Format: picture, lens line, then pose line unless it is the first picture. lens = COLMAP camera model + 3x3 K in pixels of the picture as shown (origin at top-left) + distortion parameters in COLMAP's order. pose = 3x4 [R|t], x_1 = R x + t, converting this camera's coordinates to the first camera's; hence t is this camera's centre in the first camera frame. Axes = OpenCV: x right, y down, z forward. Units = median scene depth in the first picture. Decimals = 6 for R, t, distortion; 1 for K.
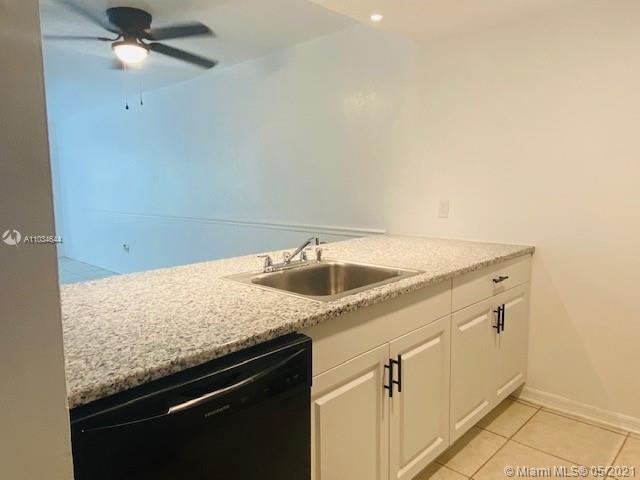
lens RADIAL K [[450.5, 0, 320.8], [0, 450.5, 238.7], [0, 0, 1]] dist [0.030982, -0.010270]
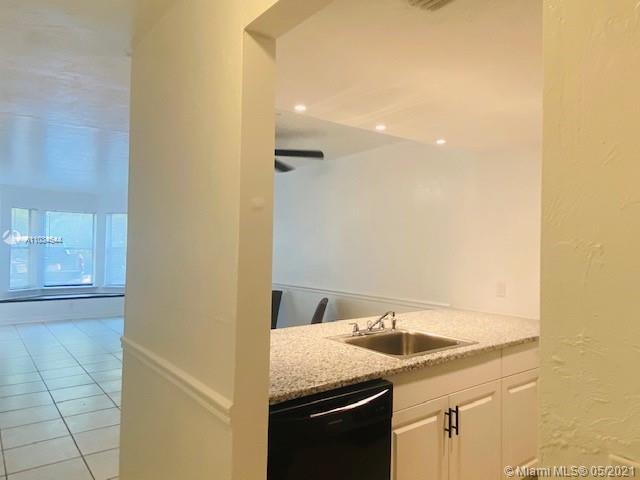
lens RADIAL K [[450.5, 0, 315.9], [0, 450.5, 238.0], [0, 0, 1]] dist [0.030982, -0.010270]
pose [[0.987583, 0.020984, -0.155690, -0.037634], [-0.042553, 0.989722, -0.136530, -0.029953], [0.151225, 0.141460, 0.978325, -0.438589]]
